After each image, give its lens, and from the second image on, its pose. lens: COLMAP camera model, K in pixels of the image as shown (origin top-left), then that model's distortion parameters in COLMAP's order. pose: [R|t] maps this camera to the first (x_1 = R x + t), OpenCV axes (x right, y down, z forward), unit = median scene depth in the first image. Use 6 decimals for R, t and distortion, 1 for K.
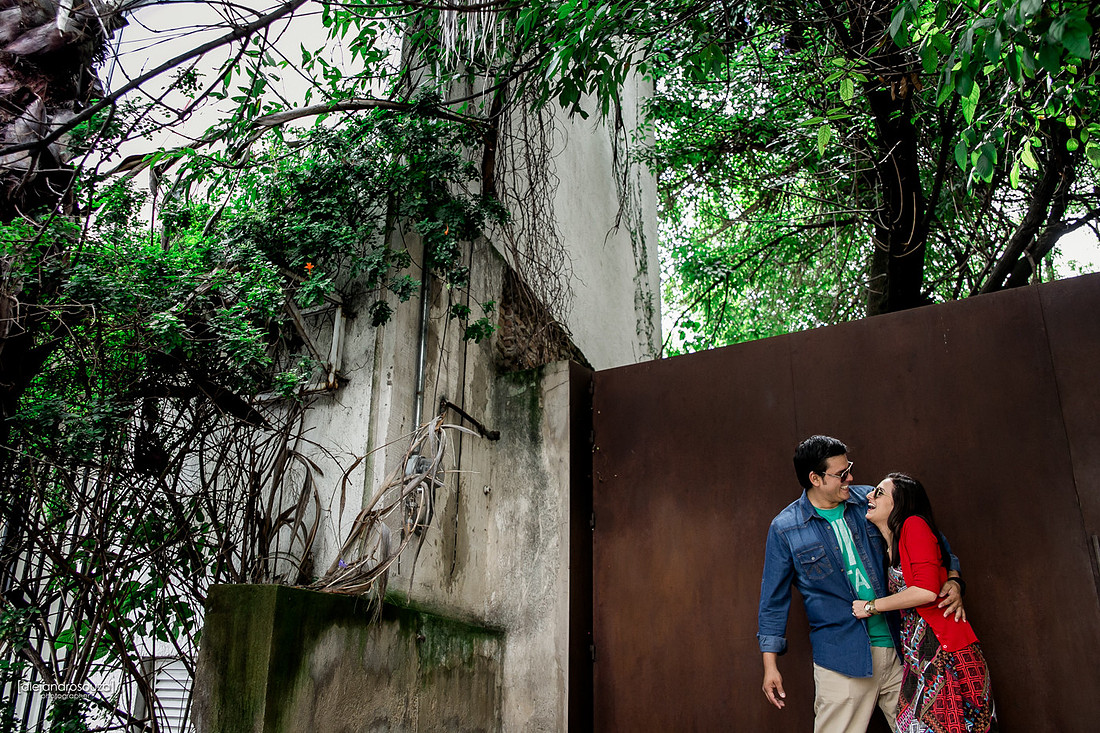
lens RADIAL K [[946.4, 0, 540.8], [0, 946.4, 367.9], [0, 0, 1]] dist [-0.063448, -0.019155]
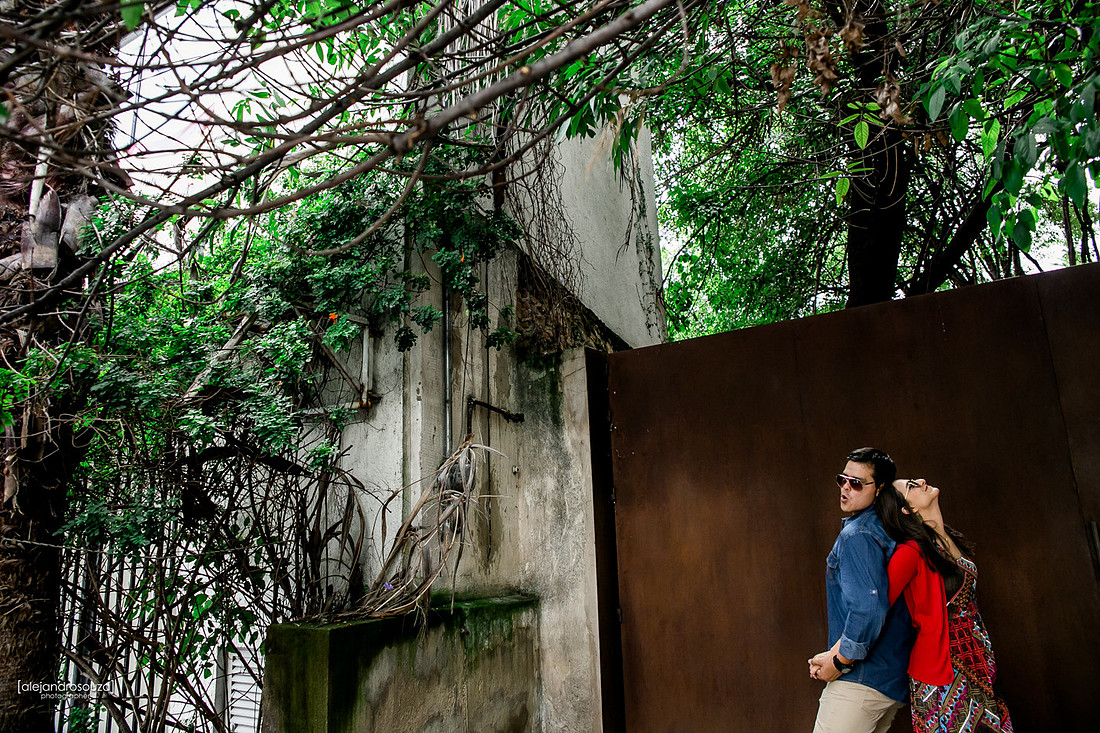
lens RADIAL K [[817.3, 0, 529.2], [0, 817.3, 357.0], [0, 0, 1]] dist [-0.089398, 0.031346]
pose [[0.997914, -0.055680, -0.032677, -0.003451], [0.058997, 0.992030, 0.111341, -0.119567], [0.026217, -0.113036, 0.993245, 0.090493]]
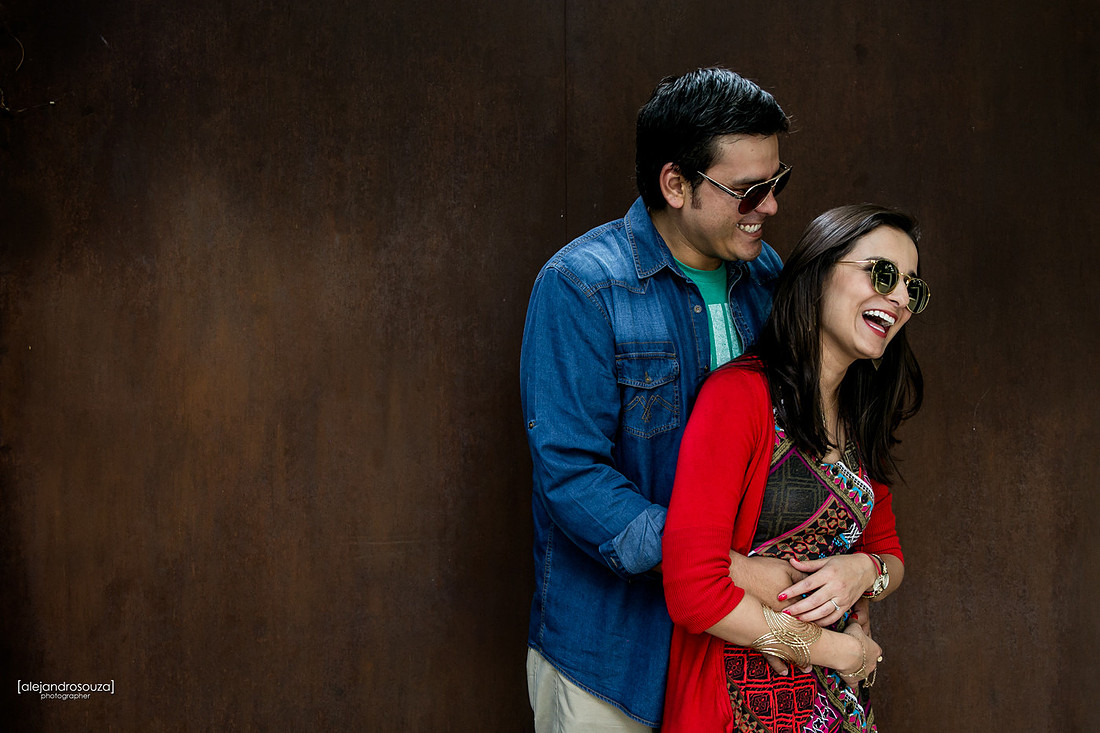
lens RADIAL K [[1332.2, 0, 550.1], [0, 1332.2, 364.1], [0, 0, 1]] dist [-0.002244, 0.000000]
pose [[0.866265, -0.015208, 0.499354, -0.014058], [-0.150831, 0.944932, 0.290436, 0.034920], [-0.476273, -0.326912, 0.816268, 0.512590]]
